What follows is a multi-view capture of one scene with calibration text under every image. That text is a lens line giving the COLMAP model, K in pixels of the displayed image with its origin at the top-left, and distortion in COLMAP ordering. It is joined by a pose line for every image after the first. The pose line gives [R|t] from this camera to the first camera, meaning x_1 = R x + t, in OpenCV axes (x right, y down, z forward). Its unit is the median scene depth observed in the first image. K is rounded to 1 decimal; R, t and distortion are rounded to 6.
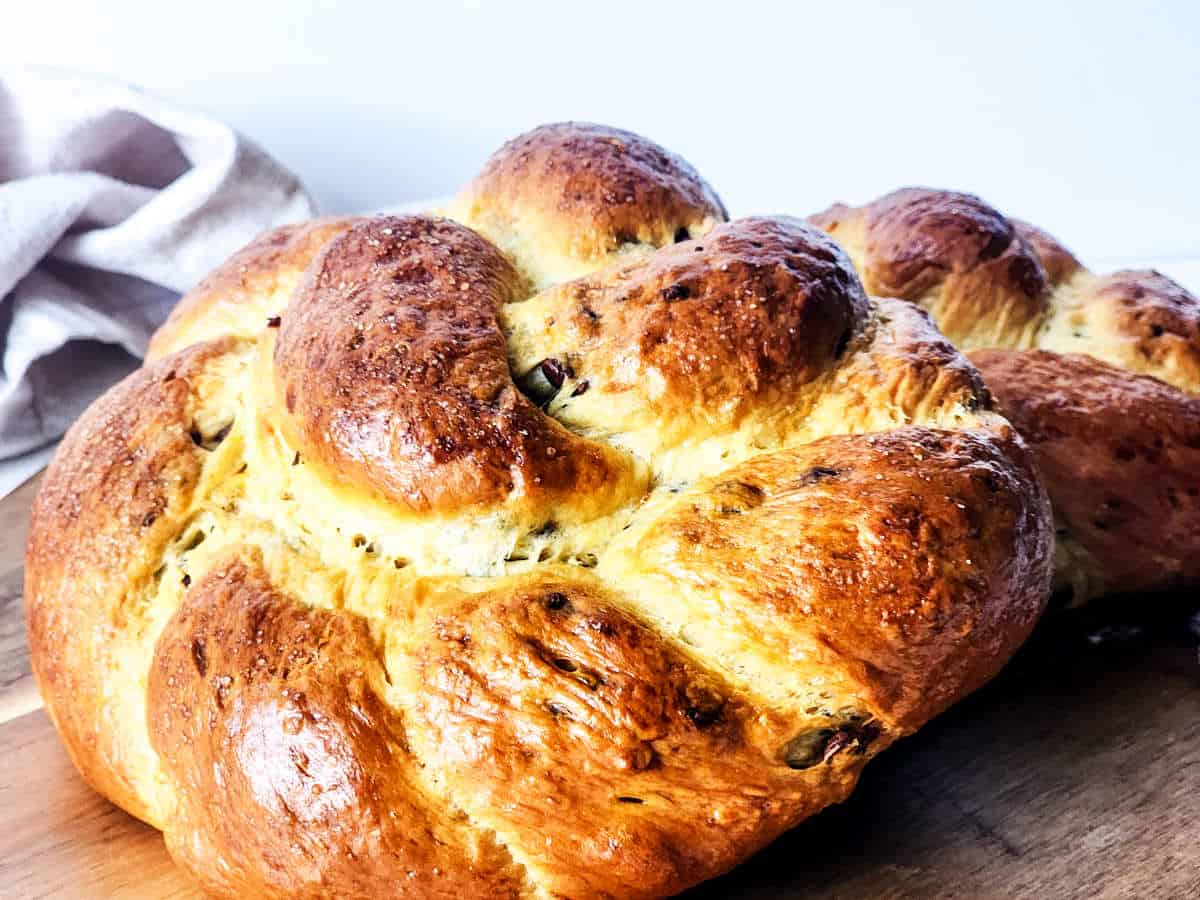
lens RADIAL K [[2428.4, 0, 601.1], [0, 2428.4, 448.3], [0, 0, 1]] dist [-0.063706, 0.000000]
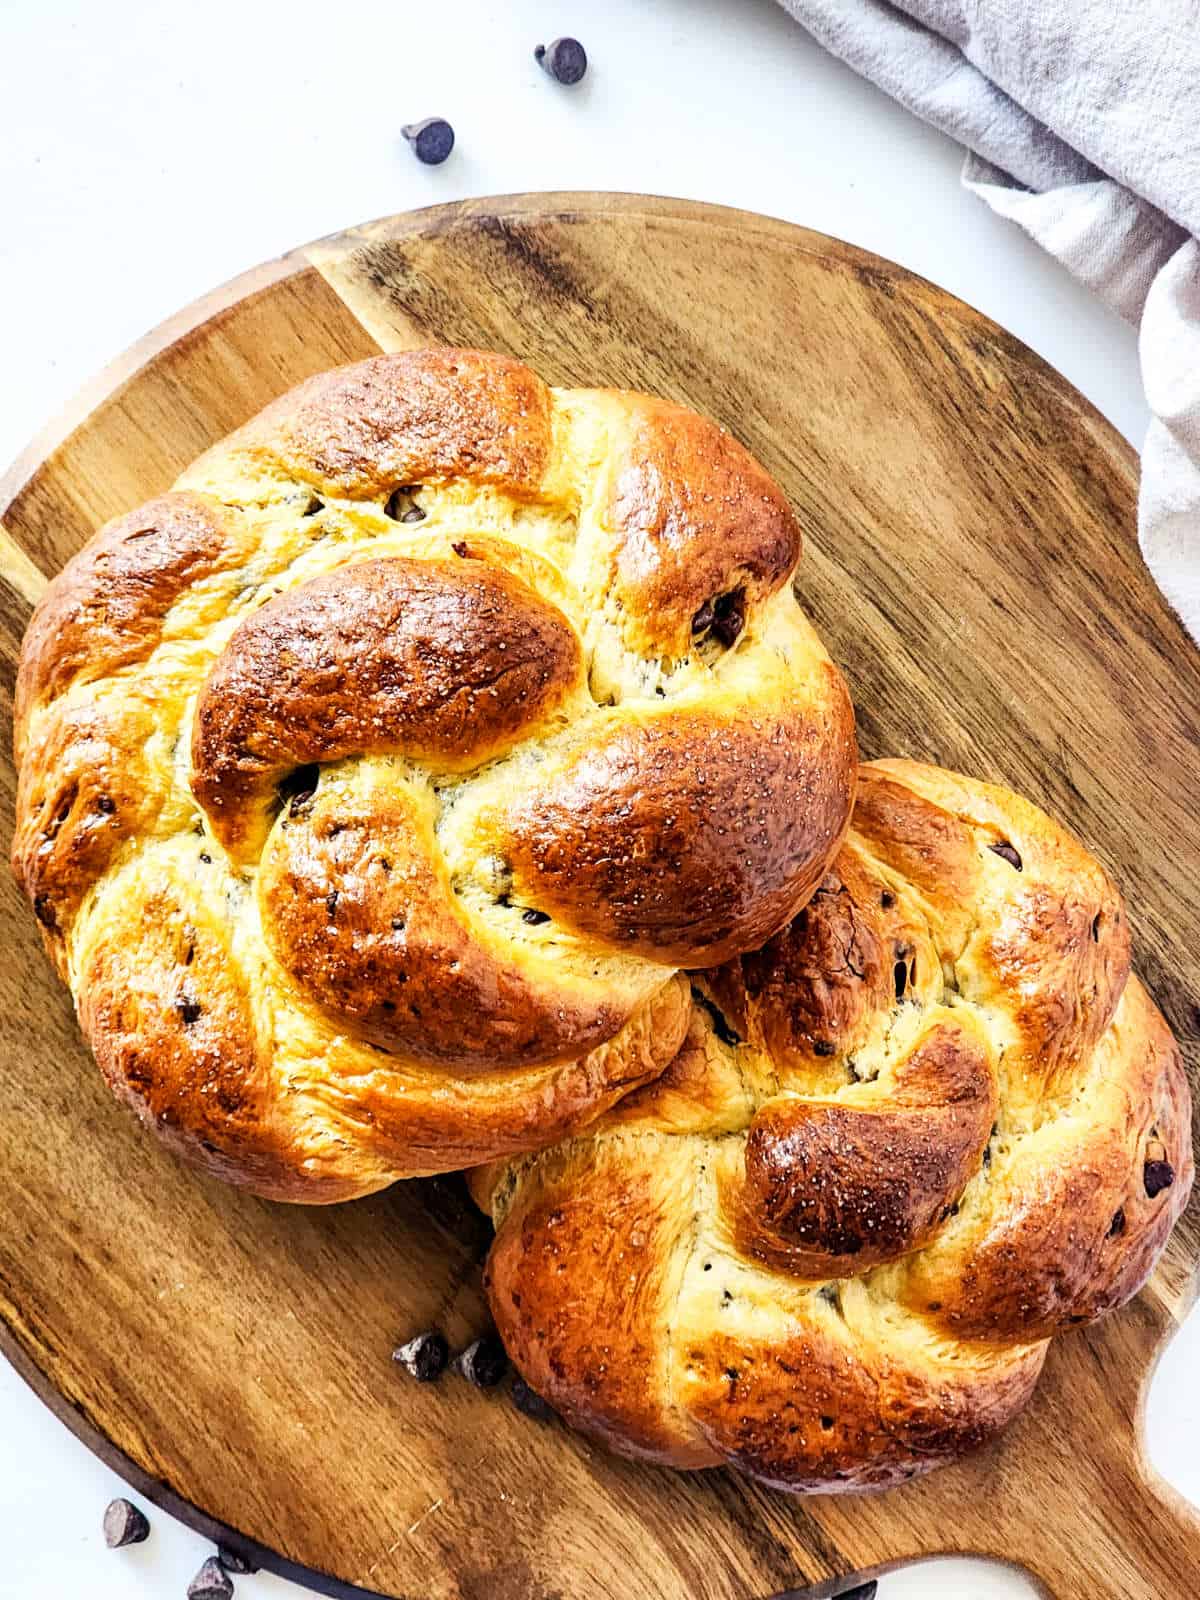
lens RADIAL K [[3237.9, 0, 598.0], [0, 3237.9, 800.0], [0, 0, 1]] dist [-0.063706, 0.000000]
pose [[0.003773, 0.999965, 0.007414, -0.032276], [-0.442634, -0.004979, 0.896689, -1.593904], [0.896695, -0.006665, 0.442600, 0.431967]]
